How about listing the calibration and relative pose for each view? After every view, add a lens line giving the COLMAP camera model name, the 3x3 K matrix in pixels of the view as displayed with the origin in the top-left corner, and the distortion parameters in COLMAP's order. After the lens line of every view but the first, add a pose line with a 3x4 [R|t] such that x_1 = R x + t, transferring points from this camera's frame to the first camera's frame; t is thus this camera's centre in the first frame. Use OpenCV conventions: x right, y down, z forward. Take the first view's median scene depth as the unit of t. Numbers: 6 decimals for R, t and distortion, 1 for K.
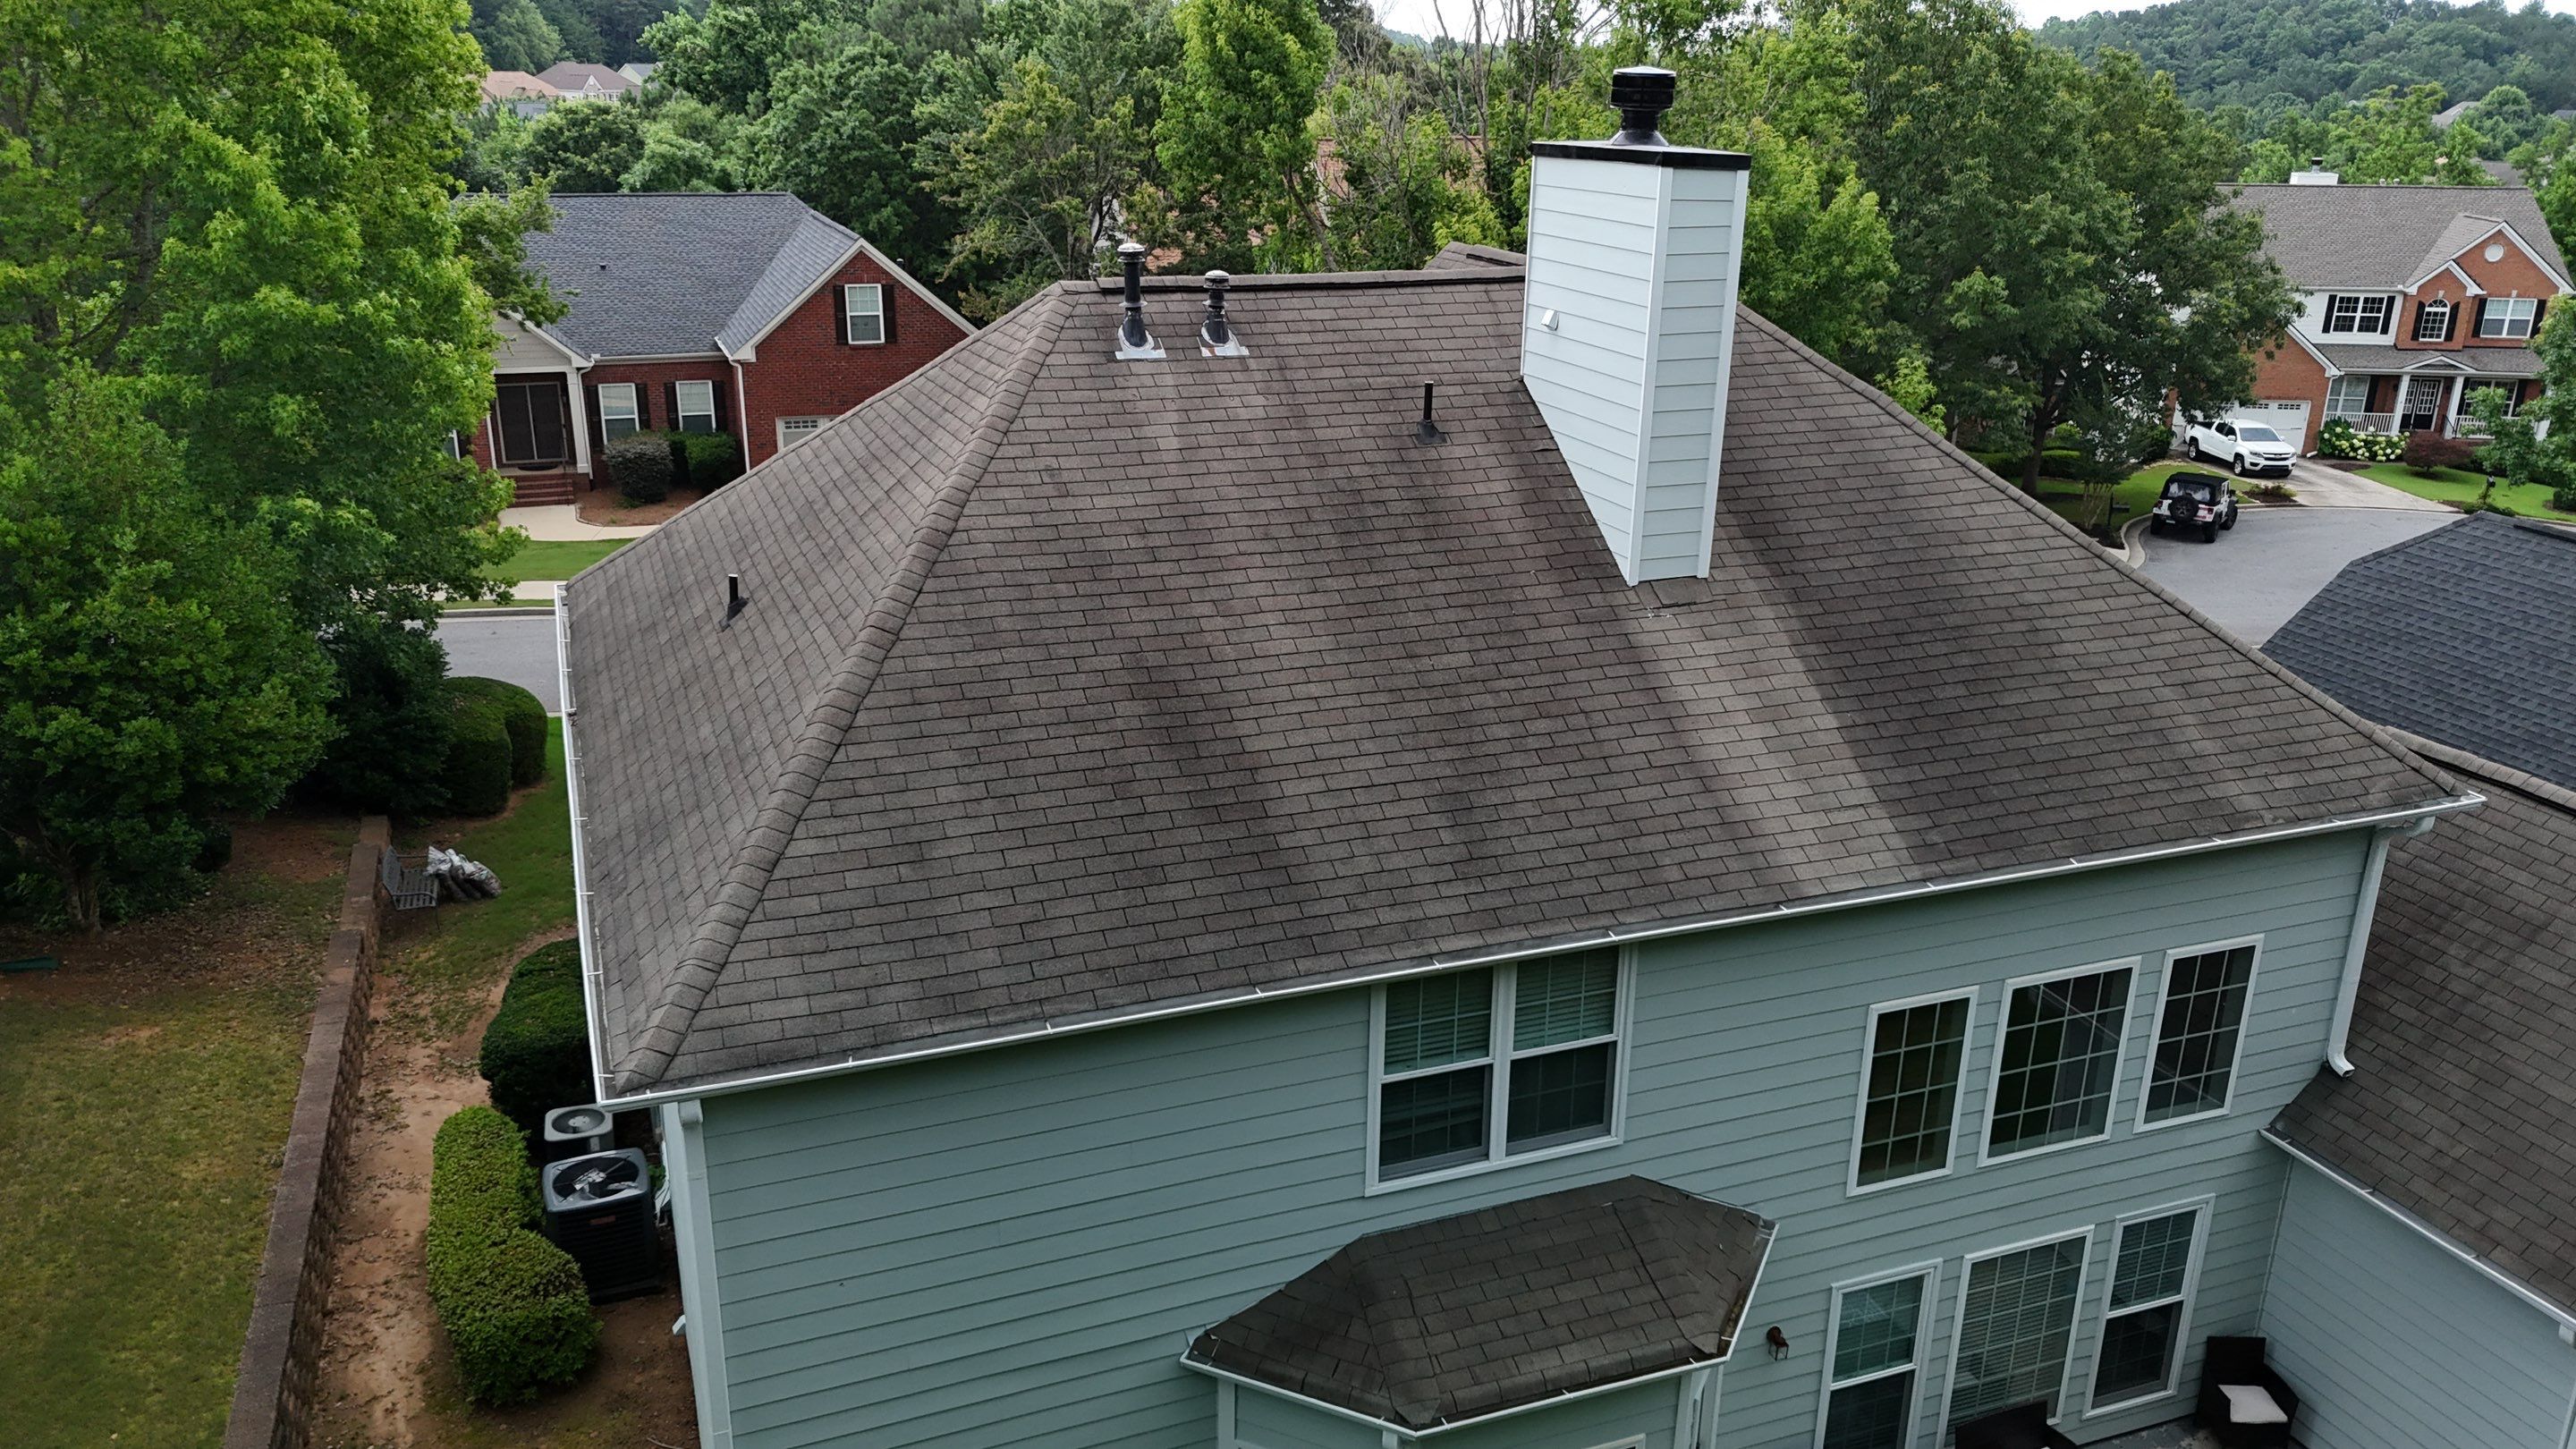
lens RADIAL K [[1908.6, 0, 1288.3], [0, 1908.6, 722.7], [0, 0, 1]] dist [0.059848, -0.039649]
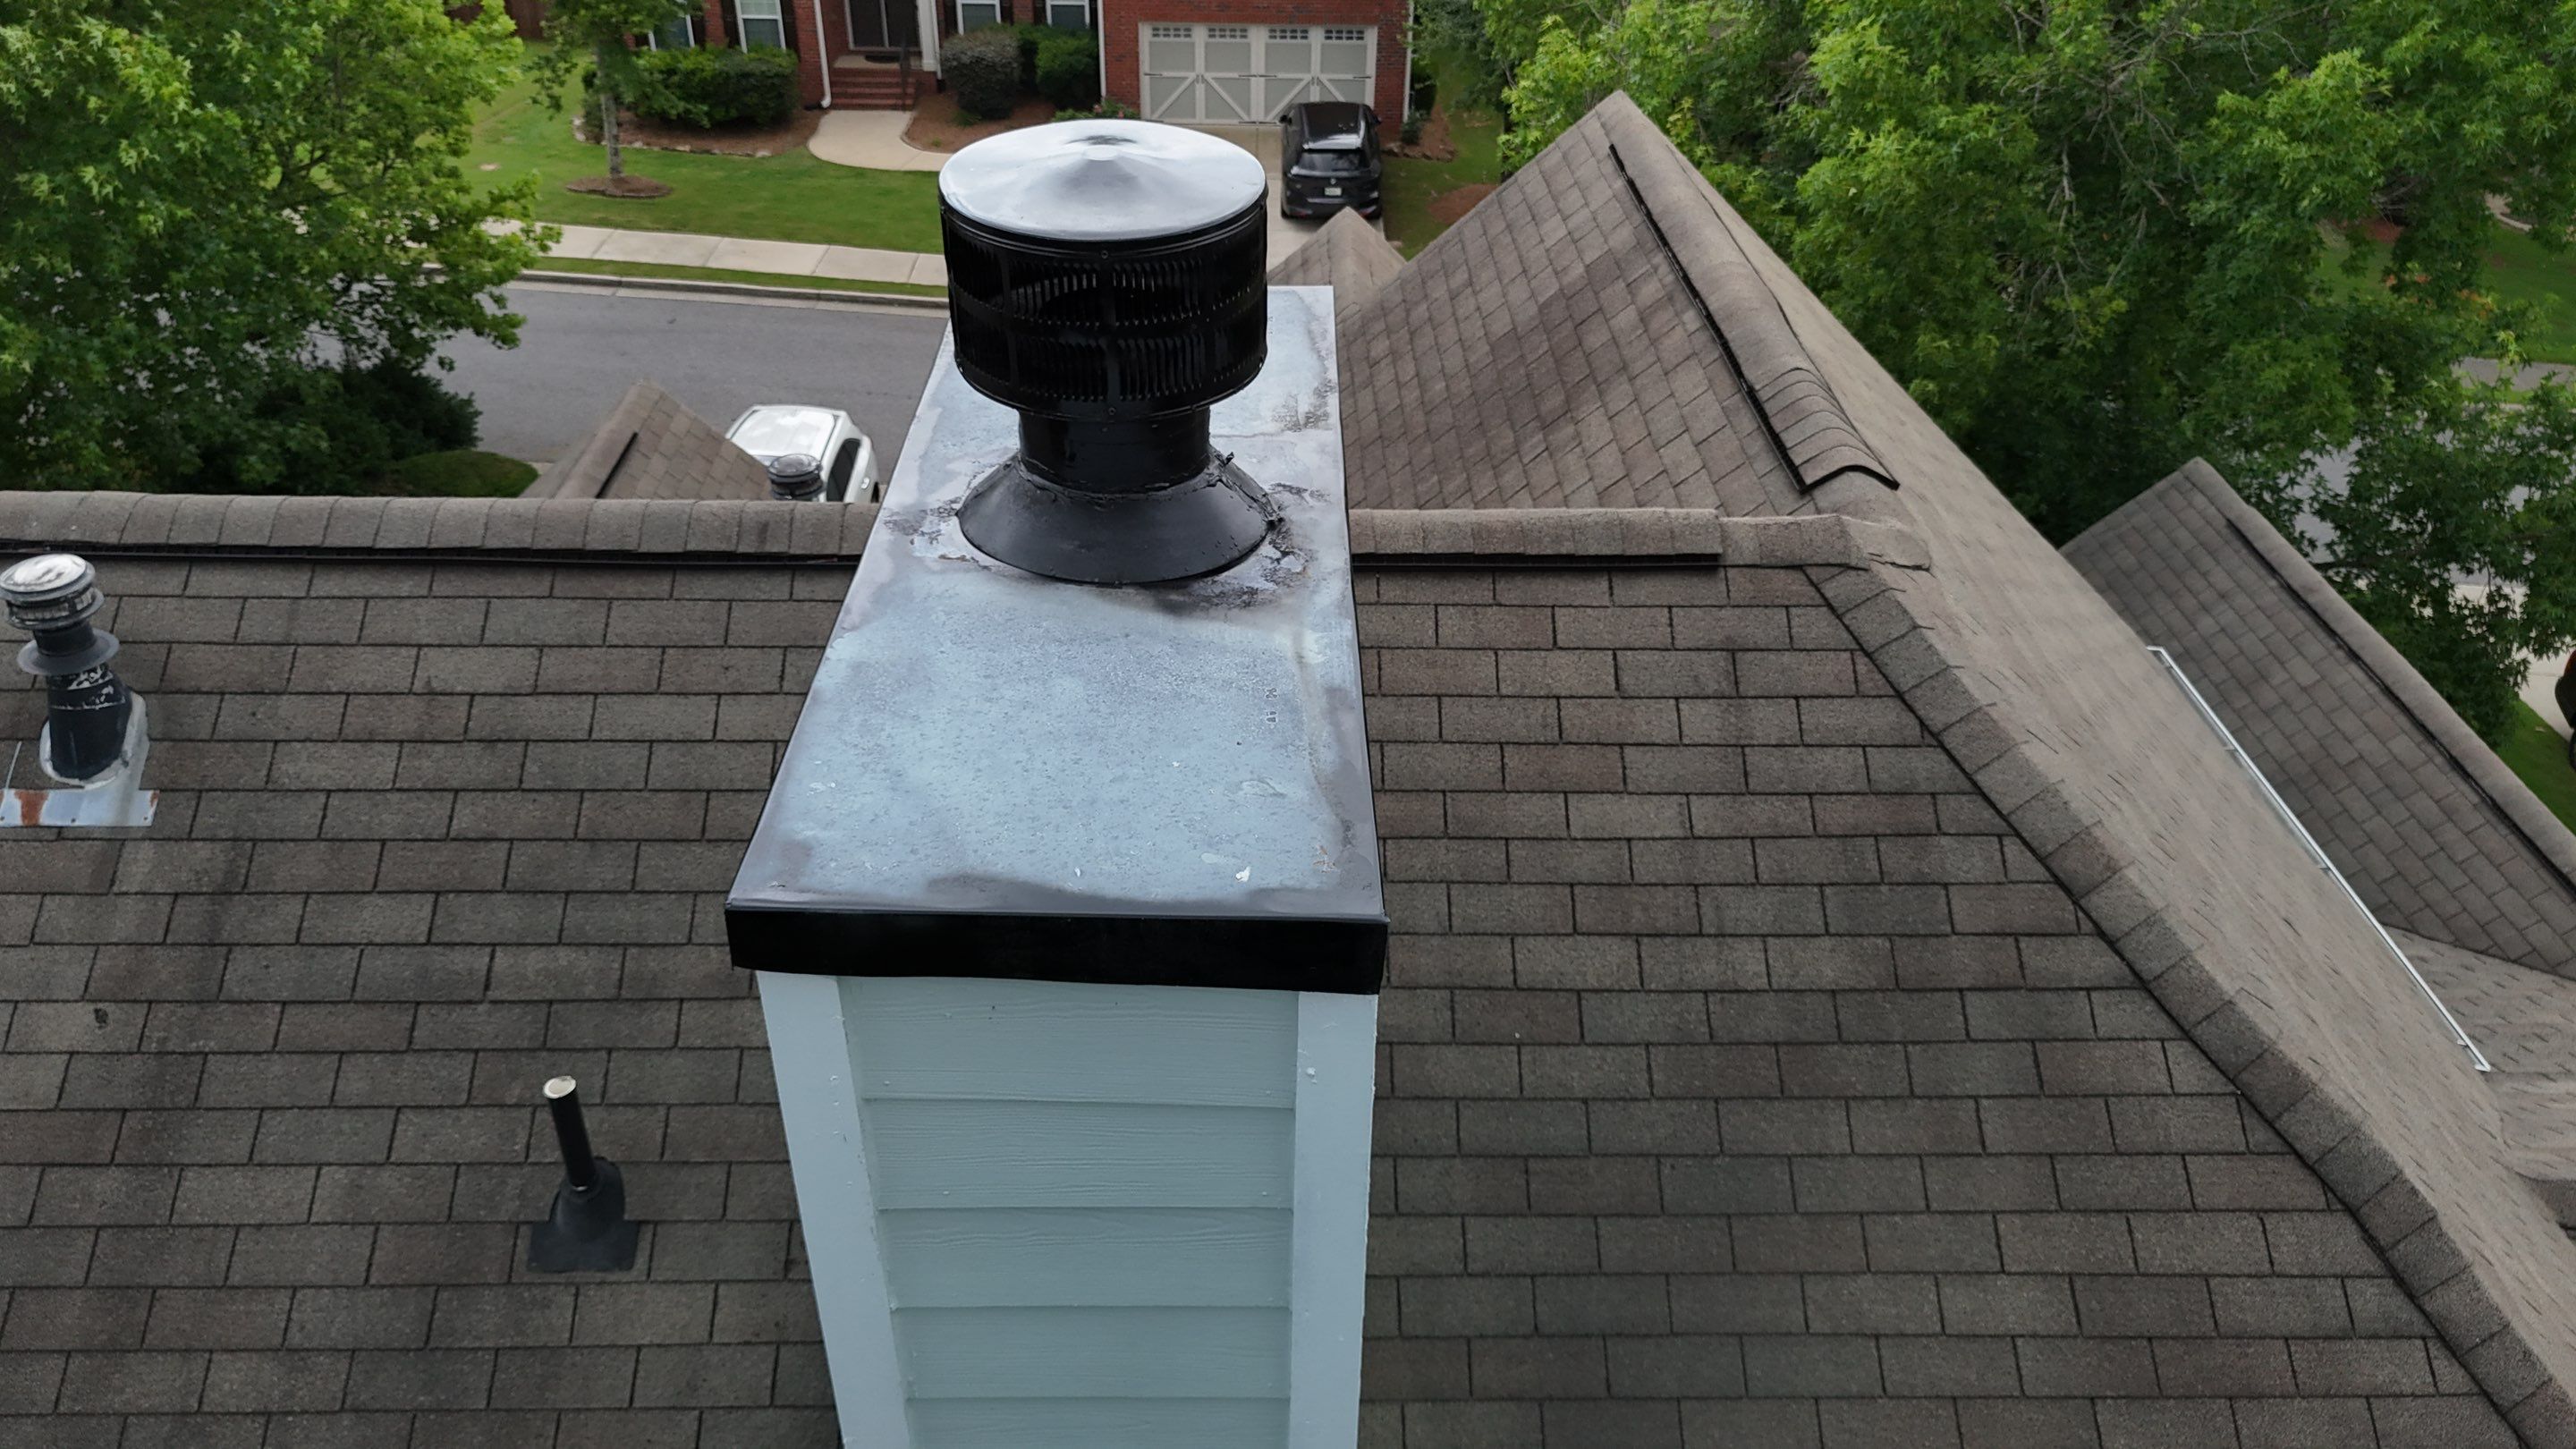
lens RADIAL K [[1908.6, 0, 1285.3], [0, 1908.6, 725.6], [0, 0, 1]] dist [0.059848, -0.039649]
pose [[0.941147, 0.188366, -0.280642, 0.073259], [-0.116184, 0.960008, 0.254727, -0.093714], [0.317400, -0.207130, 0.925394, 0.229738]]
